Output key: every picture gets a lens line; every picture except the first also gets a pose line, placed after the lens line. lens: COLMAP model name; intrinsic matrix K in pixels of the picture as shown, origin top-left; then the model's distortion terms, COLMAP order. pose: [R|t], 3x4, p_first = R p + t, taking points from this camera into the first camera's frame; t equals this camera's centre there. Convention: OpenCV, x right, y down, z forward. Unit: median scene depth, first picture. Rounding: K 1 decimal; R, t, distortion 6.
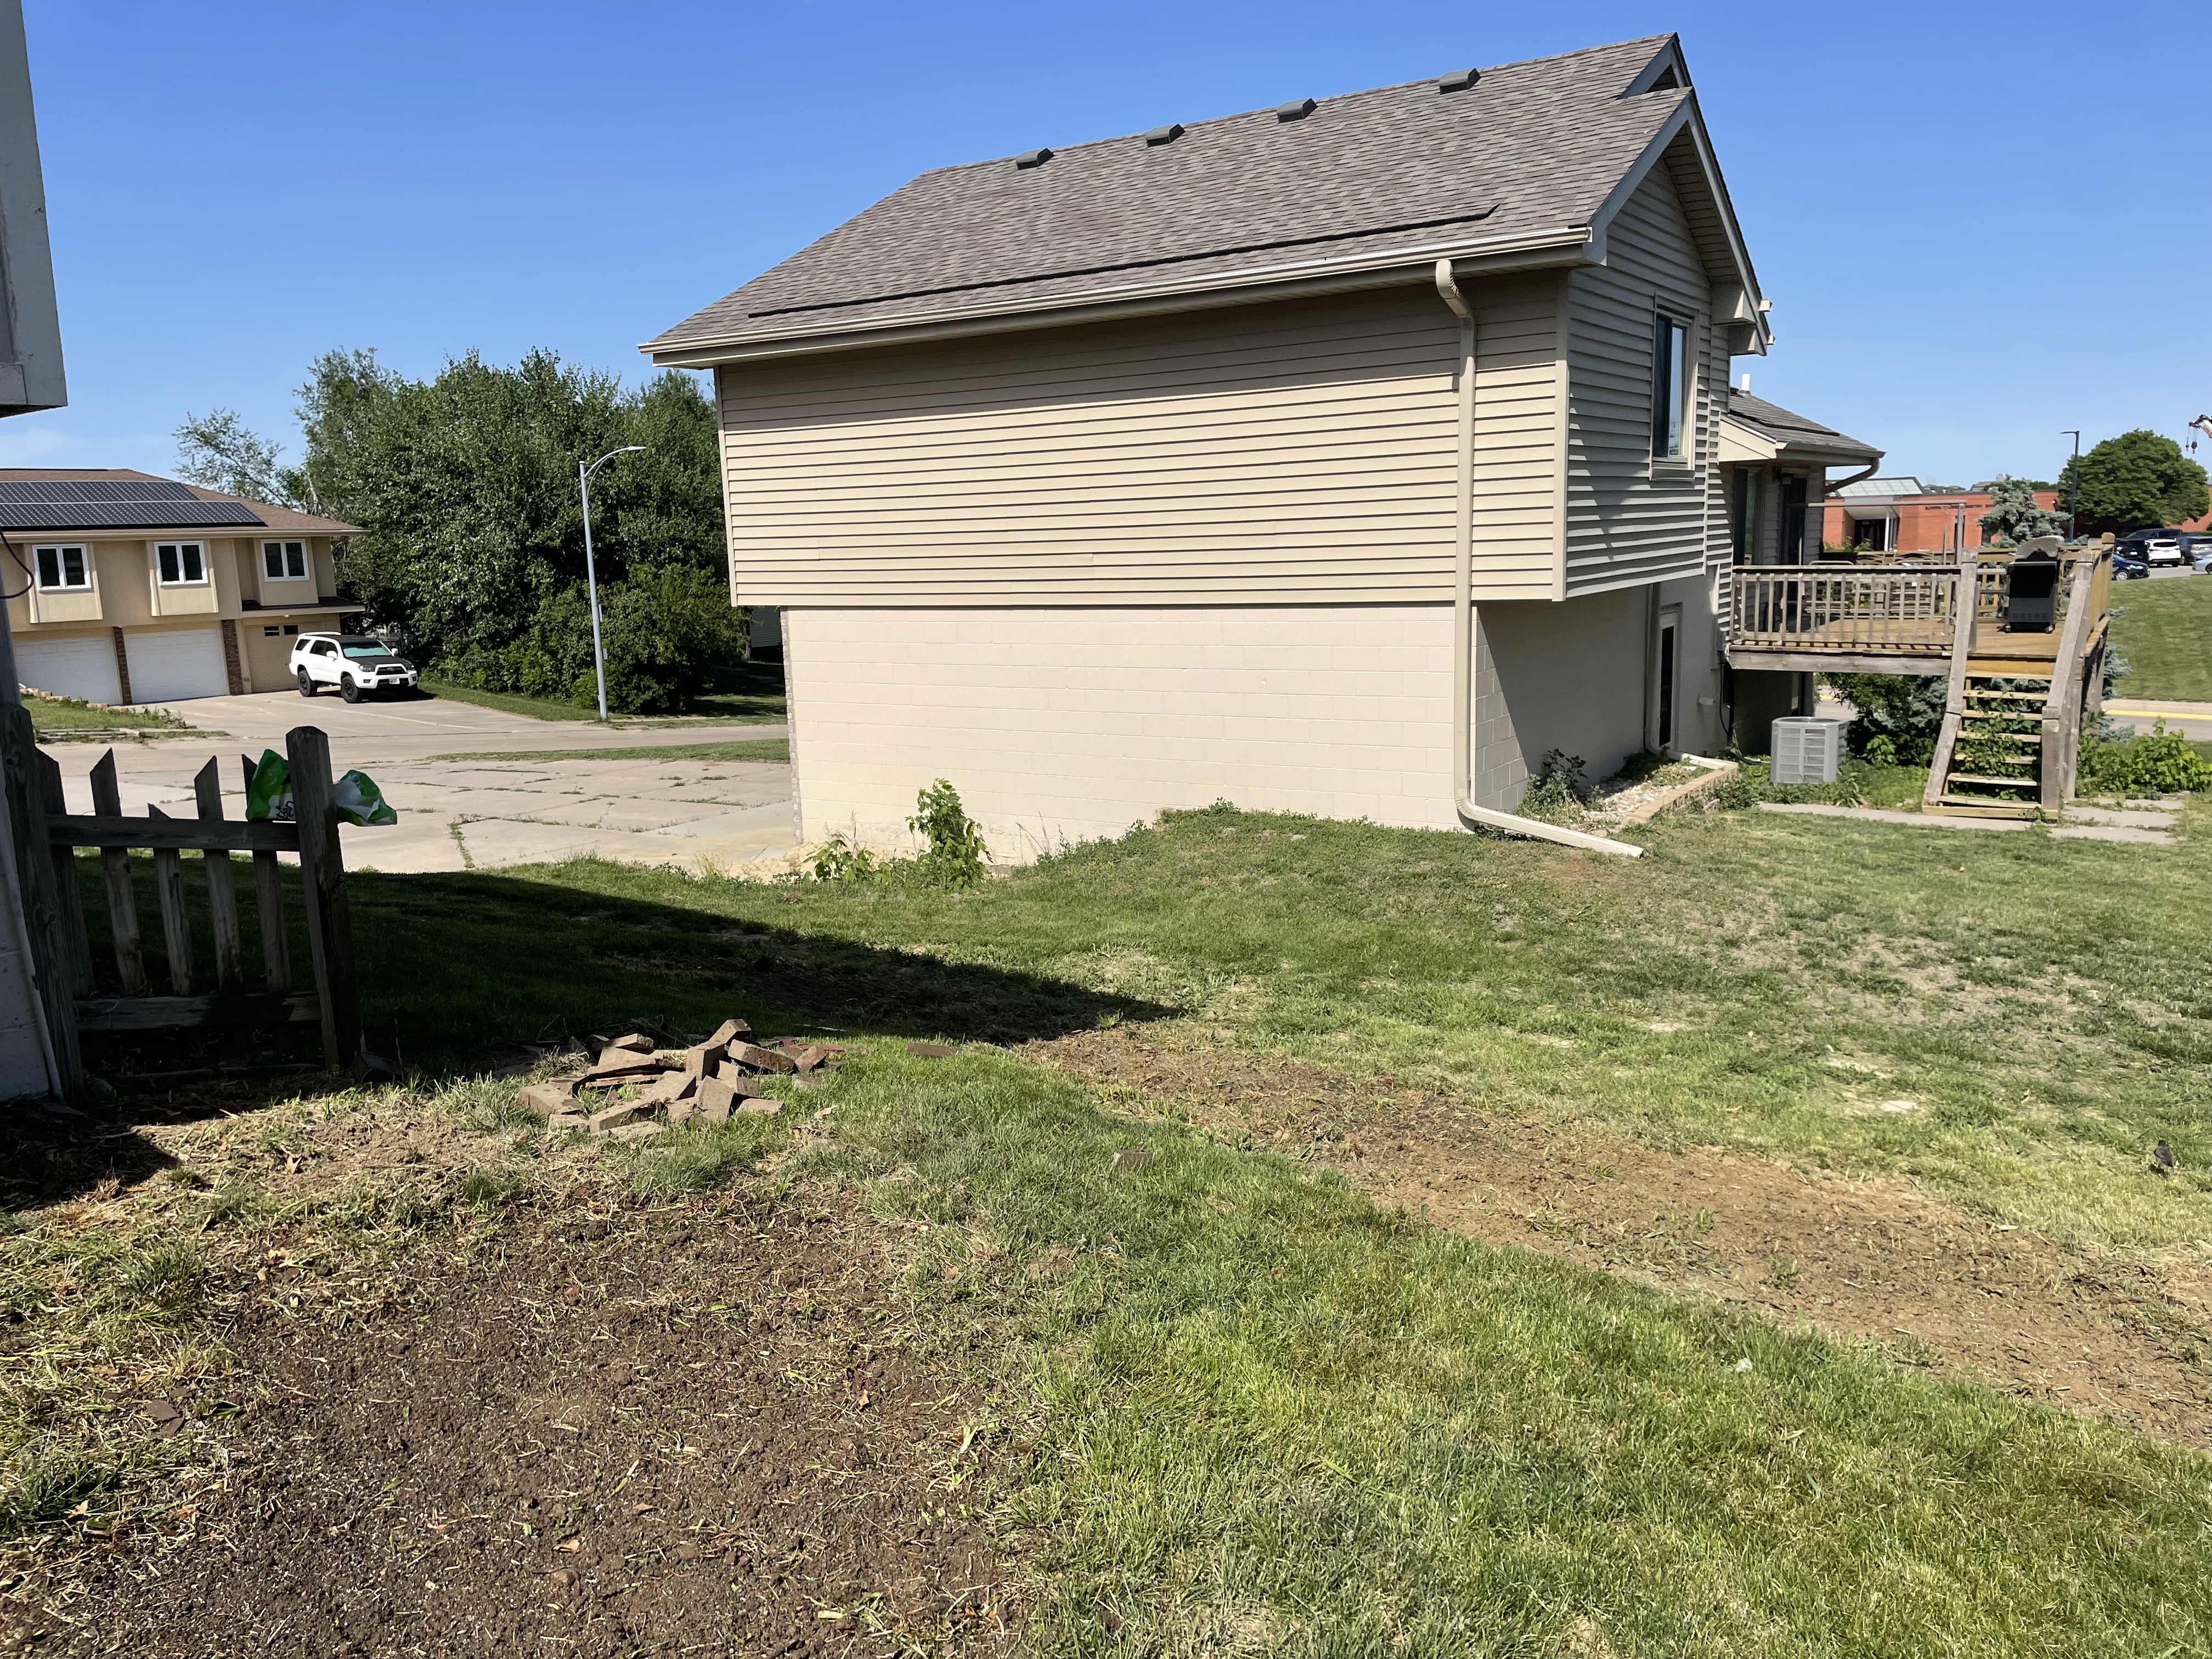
lens RADIAL K [[1716.3, 0, 1106.0], [0, 1716.3, 829.5], [0, 0, 1]] dist [0.096452, -0.134617]
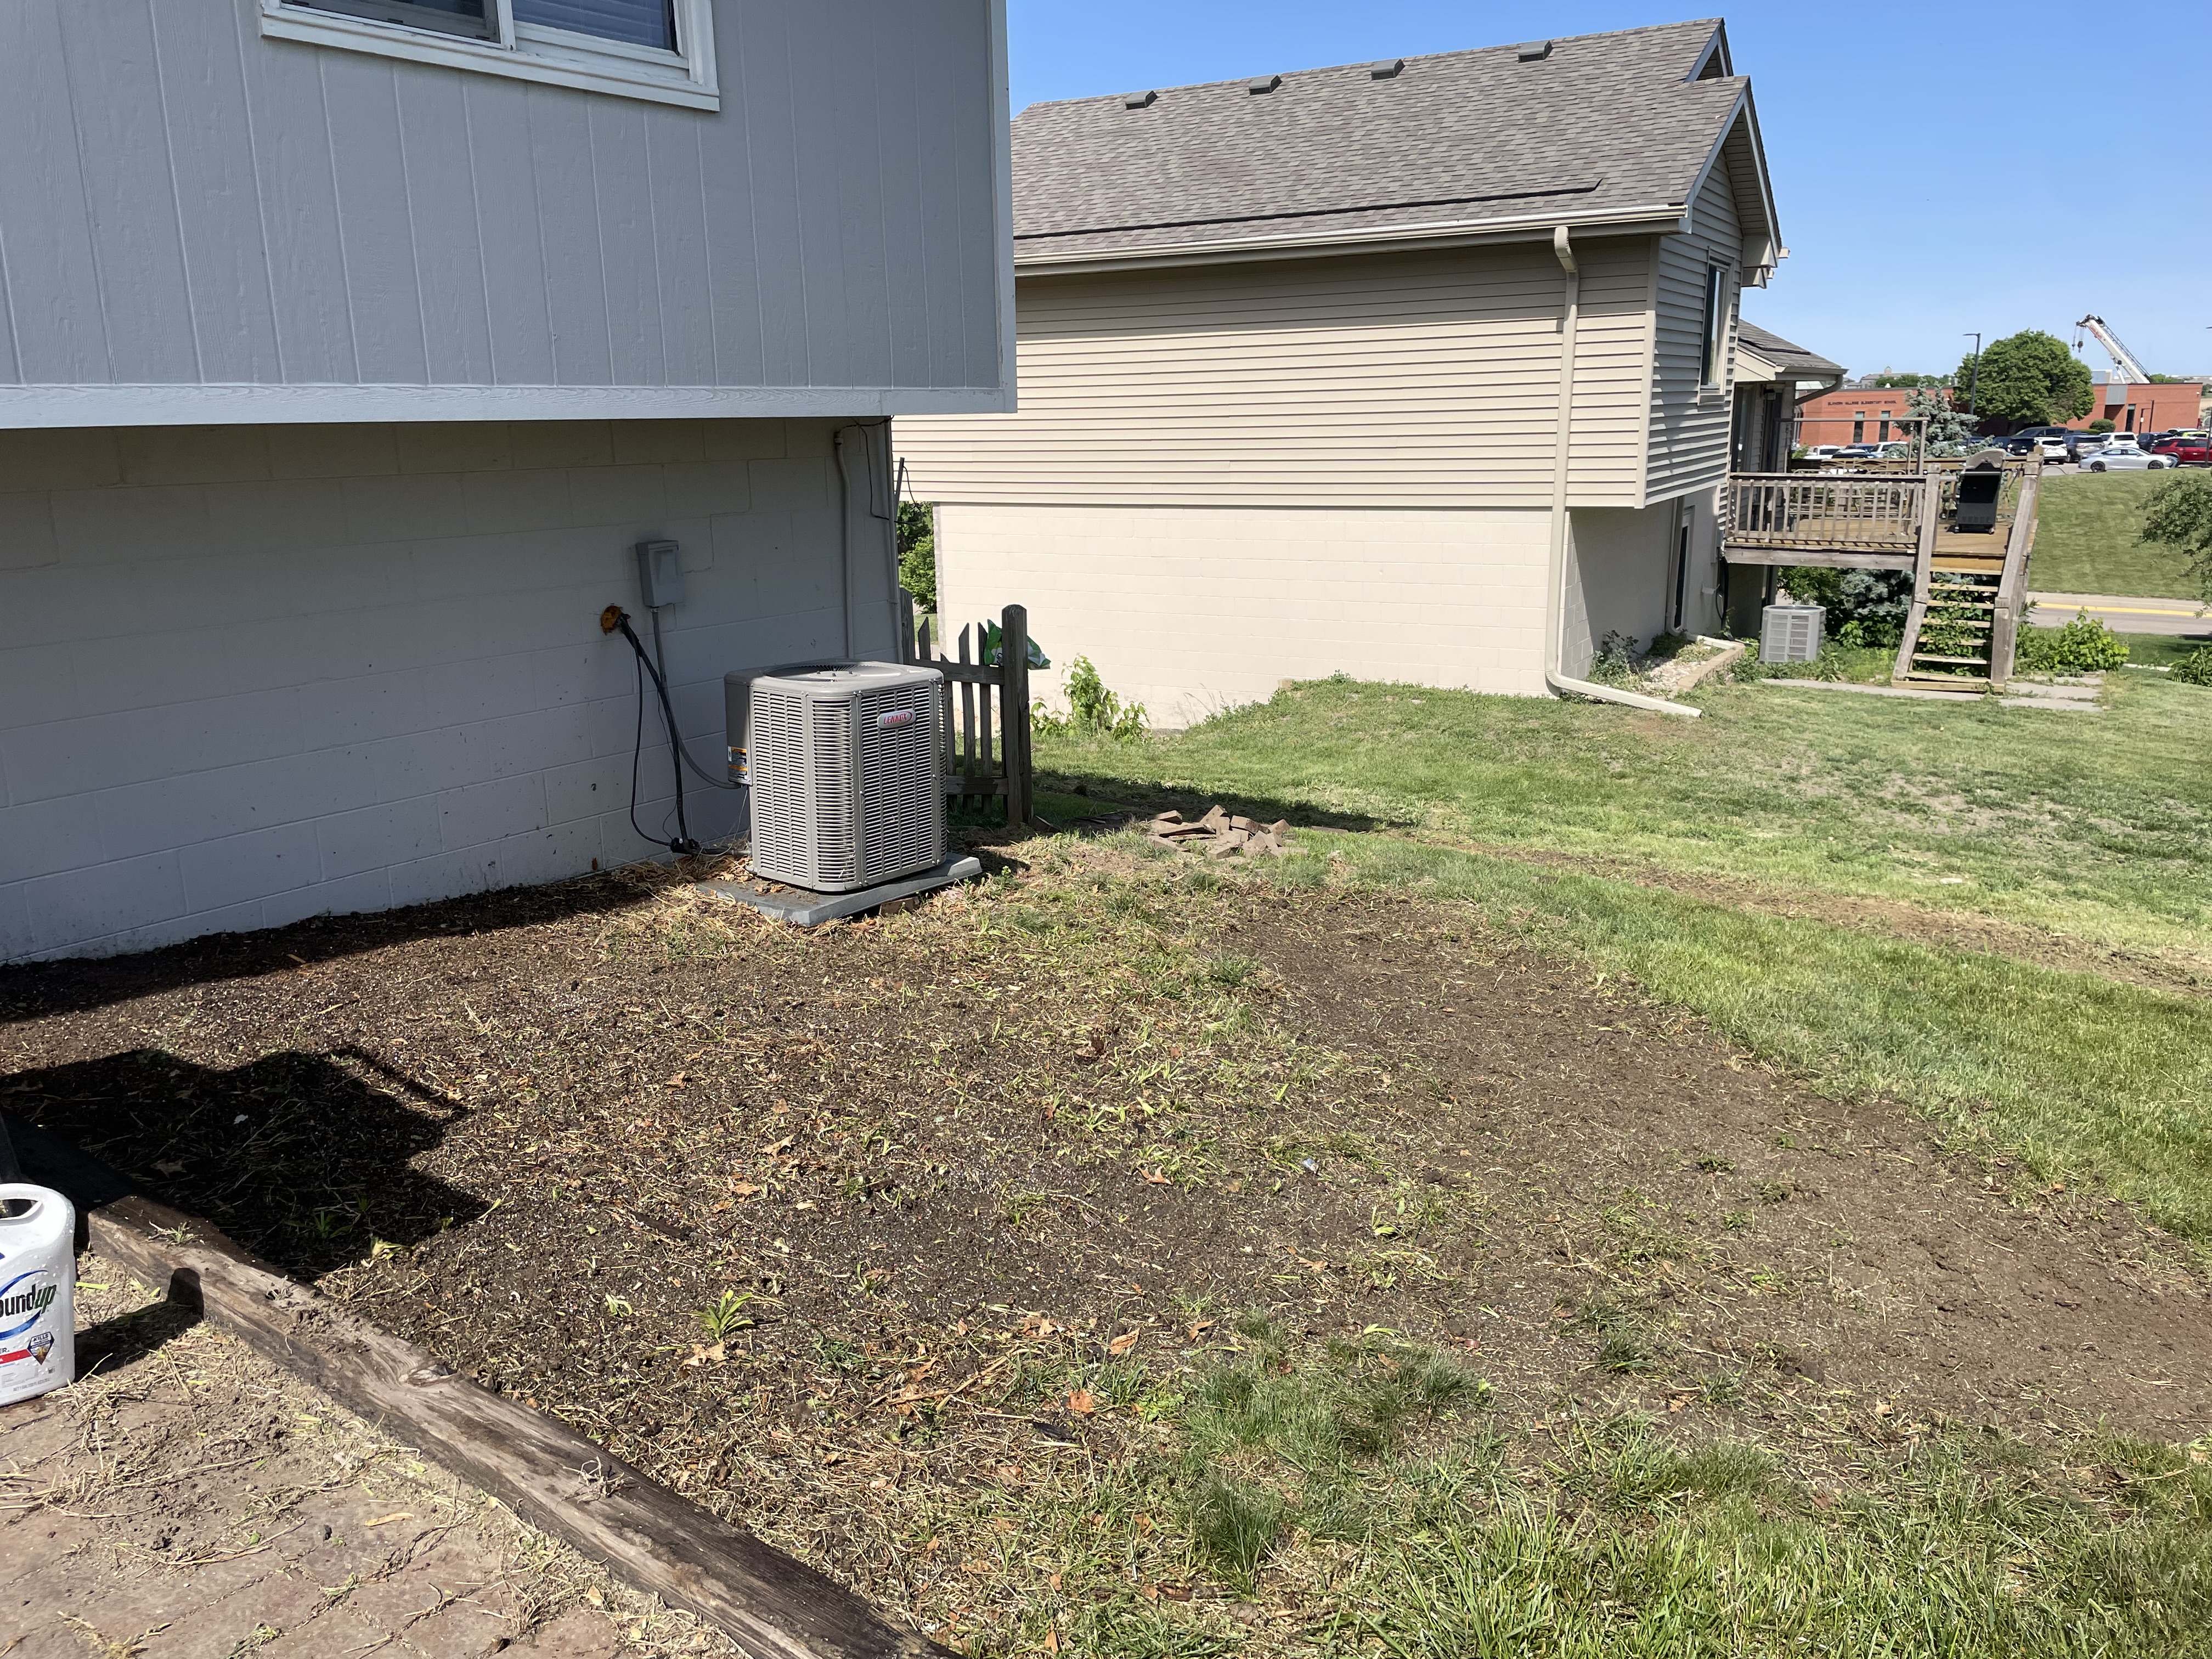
lens RADIAL K [[1716.3, 0, 1106.0], [0, 1716.3, 829.5], [0, 0, 1]] dist [0.096452, -0.134617]
pose [[0.998242, 0.000607, 0.059271, -0.161816], [-0.004529, 0.997805, 0.066066, 0.013709], [-0.059101, -0.066218, 0.996053, -0.188178]]
